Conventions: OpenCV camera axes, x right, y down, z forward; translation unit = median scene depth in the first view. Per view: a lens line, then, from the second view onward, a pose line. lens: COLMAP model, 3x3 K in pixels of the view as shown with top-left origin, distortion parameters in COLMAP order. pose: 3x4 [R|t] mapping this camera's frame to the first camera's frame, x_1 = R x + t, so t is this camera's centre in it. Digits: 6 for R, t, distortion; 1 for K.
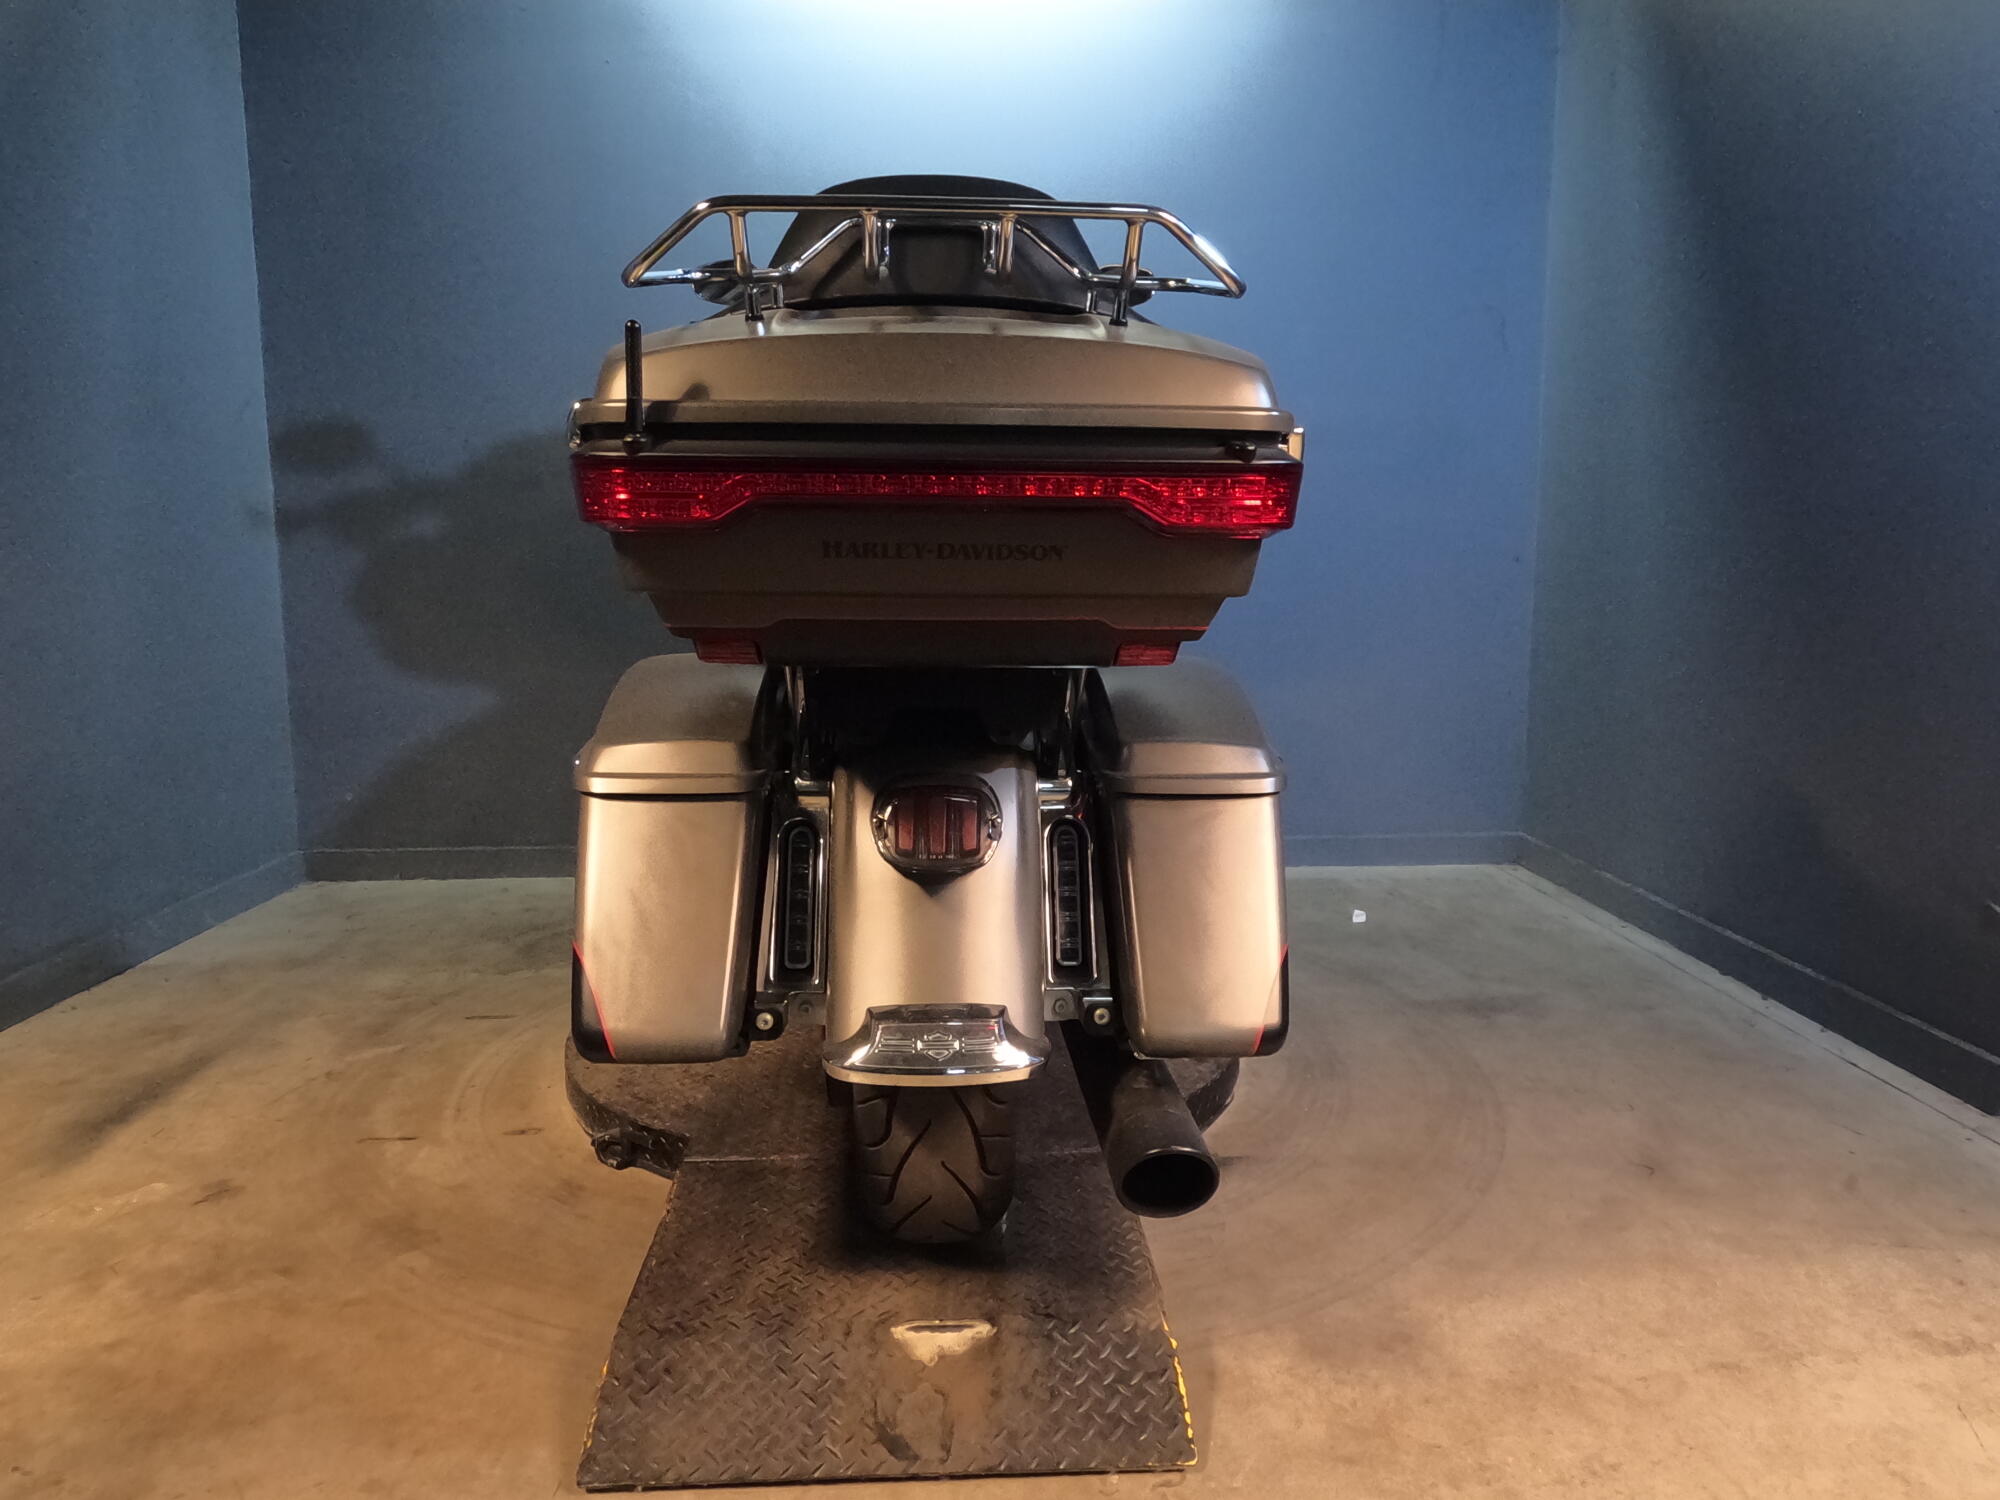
lens RADIAL K [[1408.7, 0, 1000.0], [0, 1408.7, 750.0], [0, 0, 1]] dist [-0.000810, 0.001225]
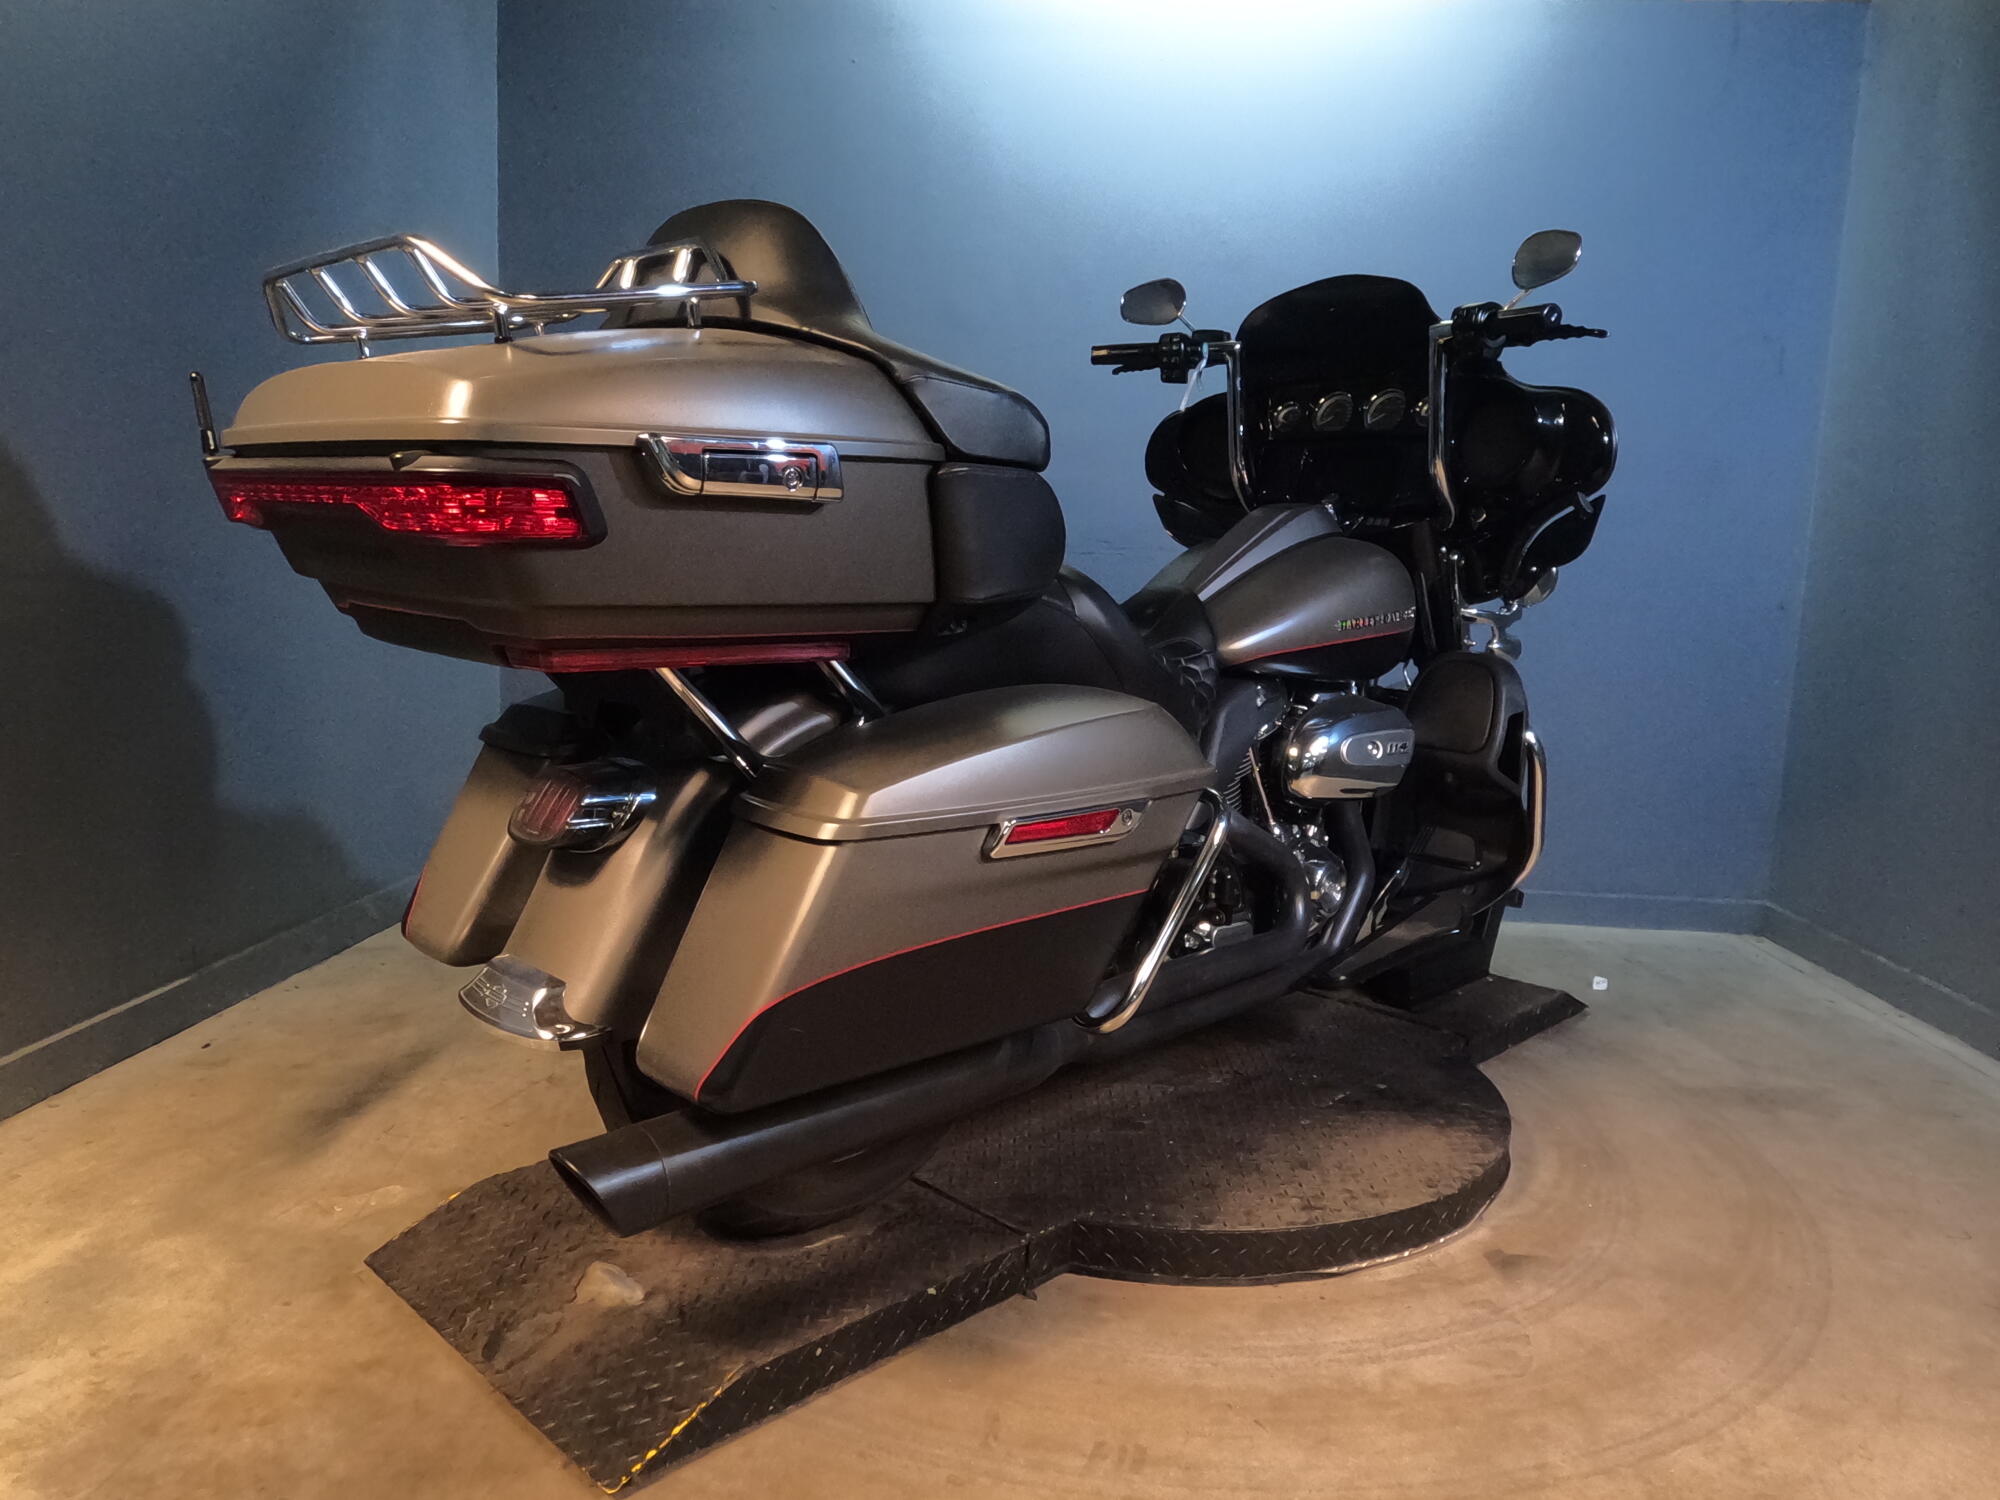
lens RADIAL K [[1408.7, 0, 1000.0], [0, 1408.7, 750.0], [0, 0, 1]] dist [-0.000810, 0.001225]
pose [[0.994083, 0.057728, -0.092010, -0.115863], [-0.058491, 0.998272, -0.005611, -0.014254], [0.091527, 0.010959, 0.995742, 0.065593]]
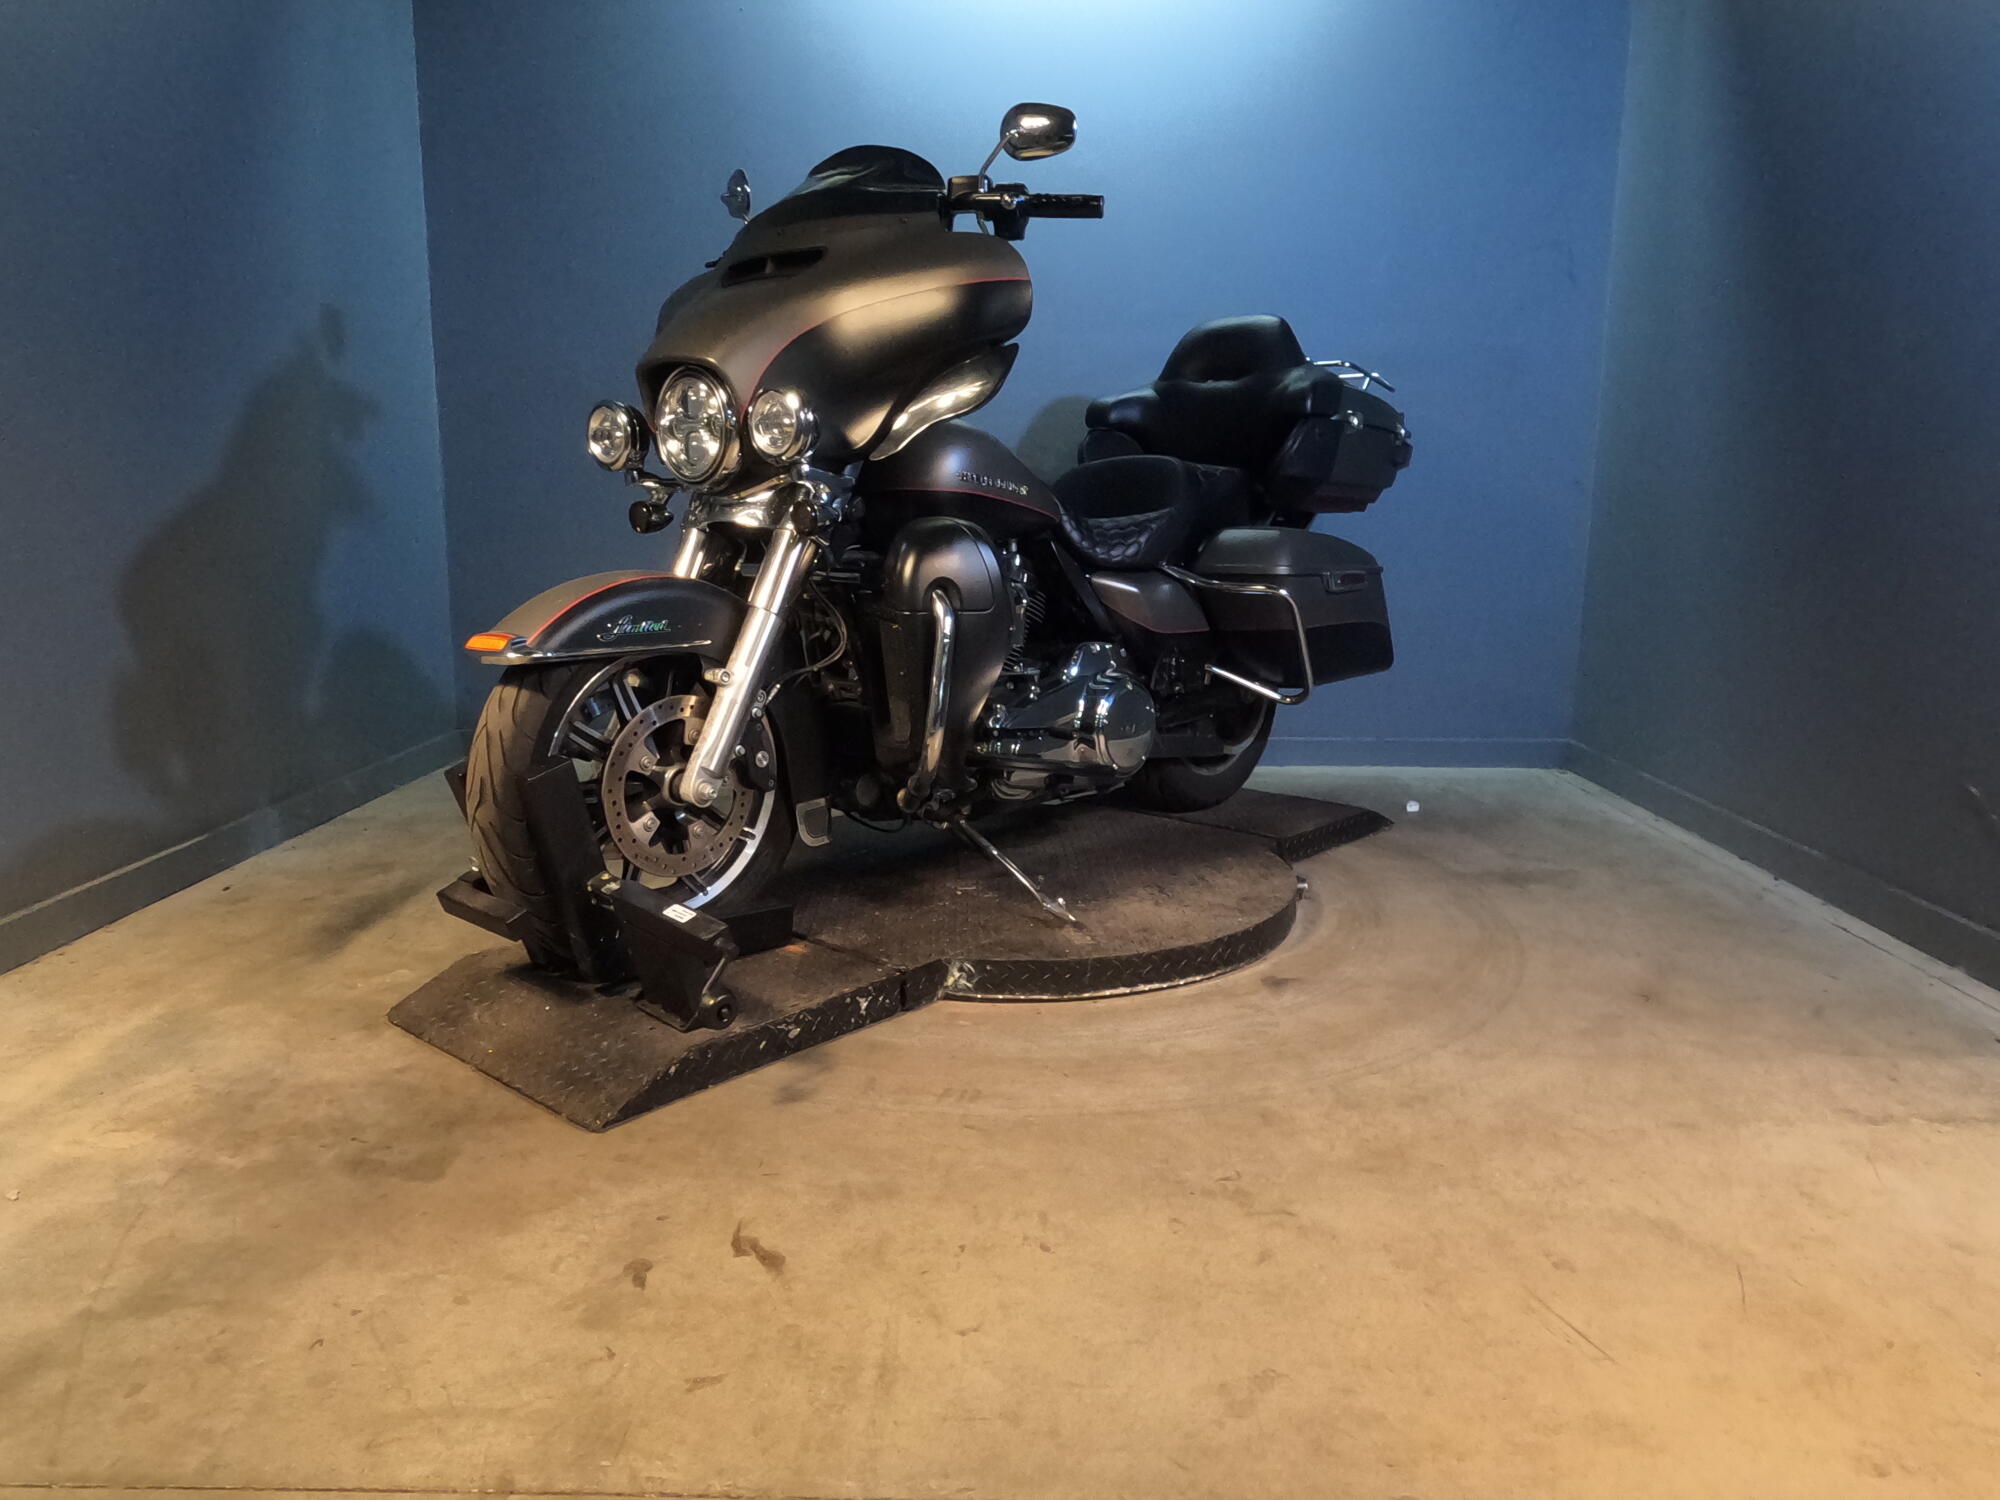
lens RADIAL K [[1408.7, 0, 1000.0], [0, 1408.7, 750.0], [0, 0, 1]] dist [-0.000810, 0.001225]
pose [[0.998524, 0.022876, -0.049259, -0.024909], [-0.020395, 0.998526, 0.050292, 0.047565], [0.050337, -0.049213, 0.997519, -0.203212]]
